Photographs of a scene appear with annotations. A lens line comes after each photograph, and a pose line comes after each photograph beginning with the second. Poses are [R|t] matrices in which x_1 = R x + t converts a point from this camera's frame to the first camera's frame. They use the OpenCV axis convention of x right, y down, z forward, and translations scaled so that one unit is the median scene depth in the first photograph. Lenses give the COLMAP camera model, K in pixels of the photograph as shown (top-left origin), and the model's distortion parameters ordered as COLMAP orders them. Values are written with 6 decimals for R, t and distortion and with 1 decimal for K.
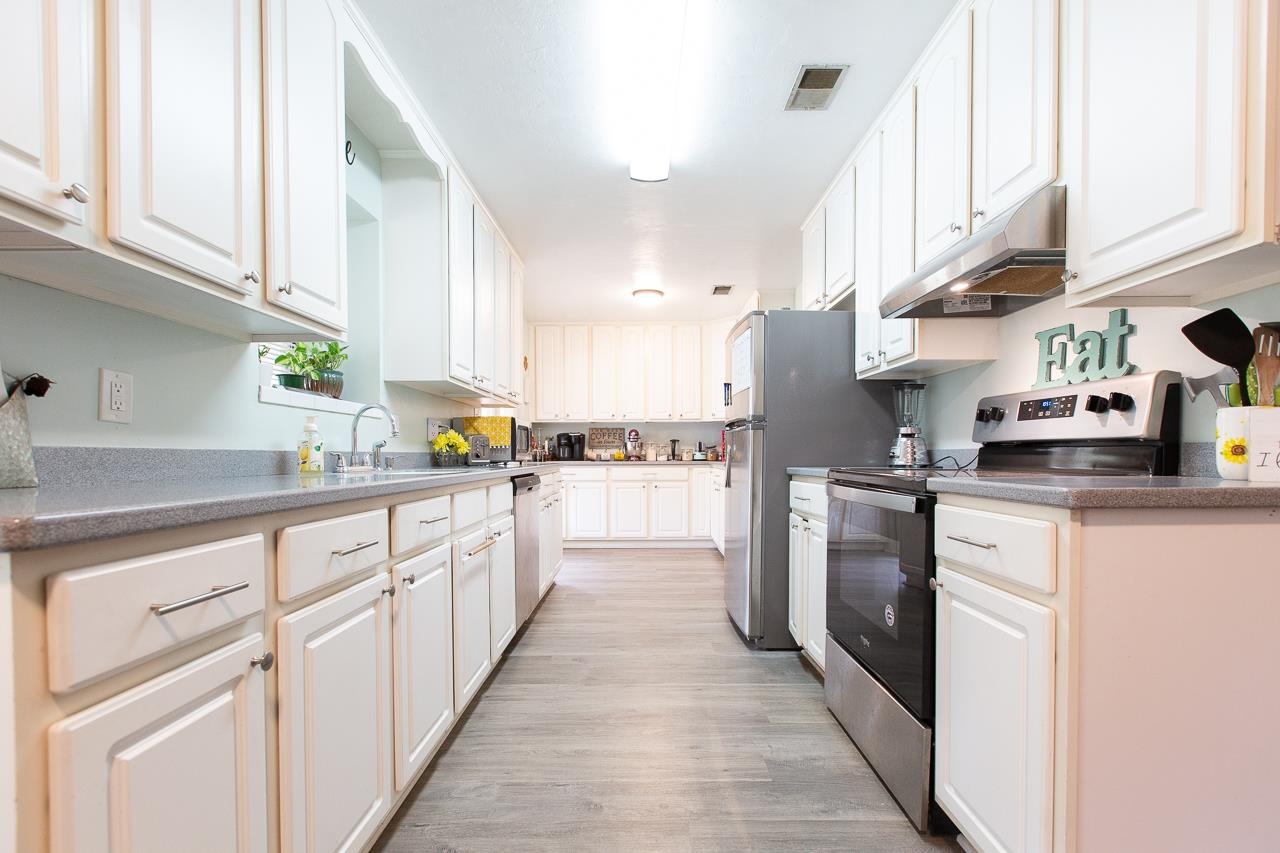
lens RADIAL K [[573.3, 0, 656.2], [0, 573.3, 463.8], [0, 0, 1]] dist [-0.021474, 0.002537]
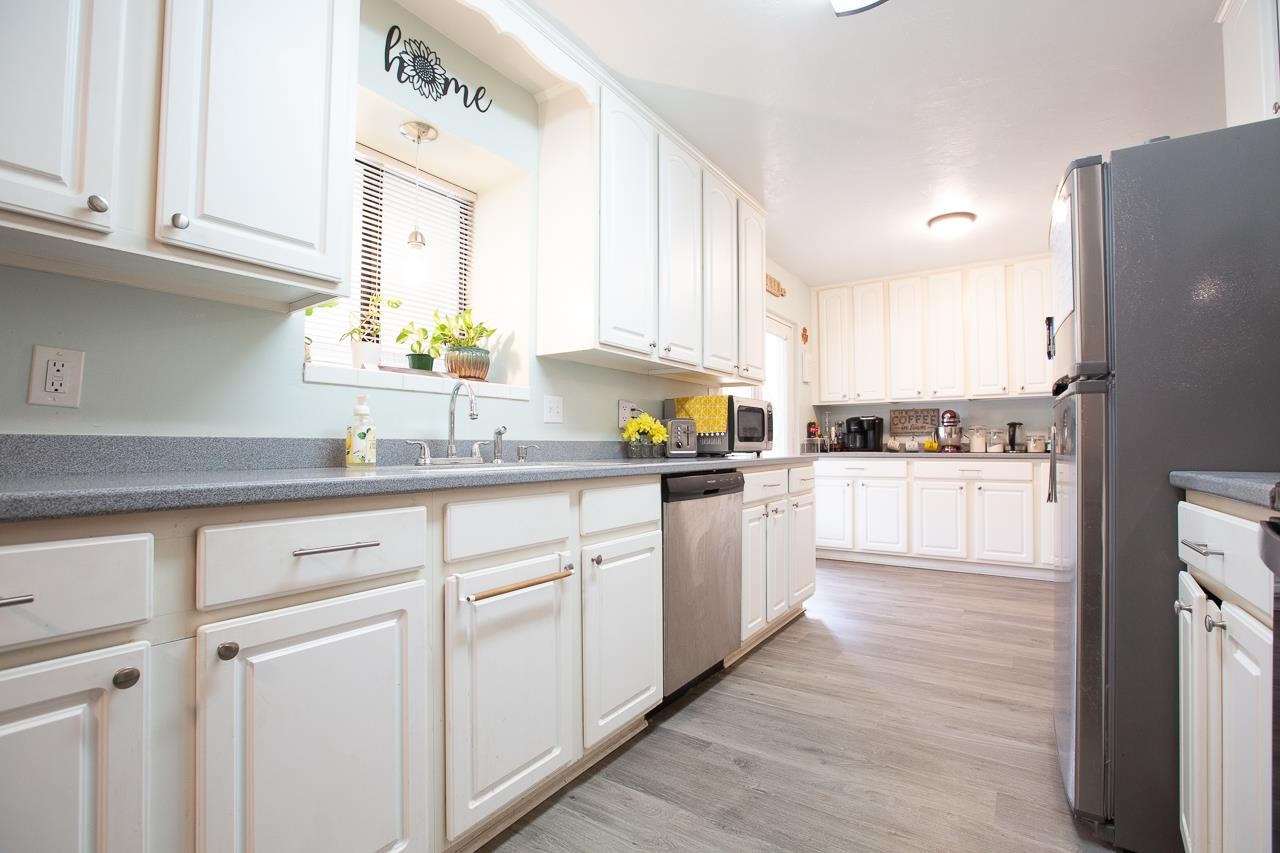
lens RADIAL K [[573.3, 0, 659.3], [0, 573.3, 429.0], [0, 0, 1]] dist [-0.021474, 0.002537]
pose [[0.826511, -0.013739, -0.562753, 0.070129], [-0.009602, 0.999213, -0.038497, -0.003203], [0.562839, 0.037222, 0.825728, 0.187598]]
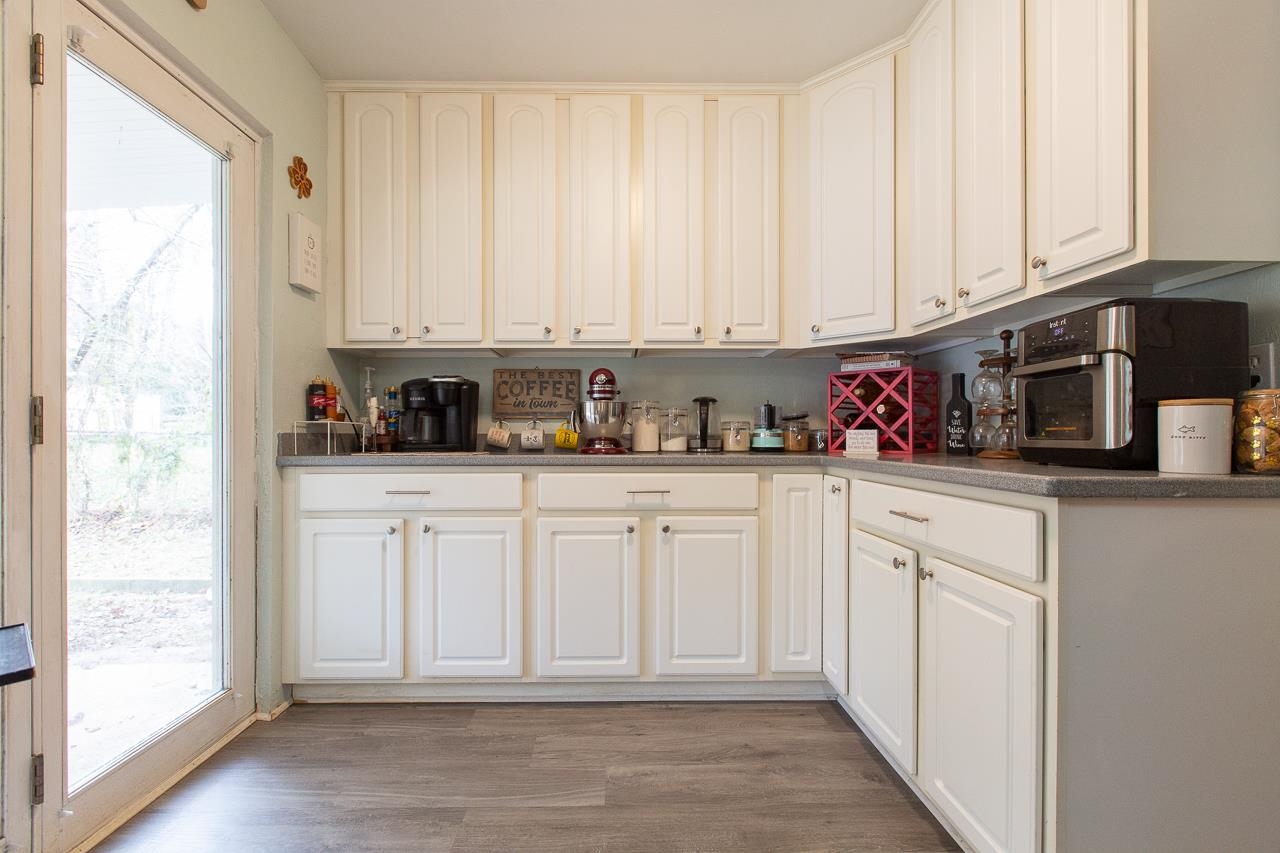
lens RADIAL K [[573.3, 0, 633.7], [0, 573.3, 439.6], [0, 0, 1]] dist [-0.021474, 0.002537]
pose [[0.999985, 0.005430, -0.001165, -0.018934], [-0.005441, 0.999935, -0.009981, -0.010152], [0.001110, 0.009987, 0.999950, 0.660048]]
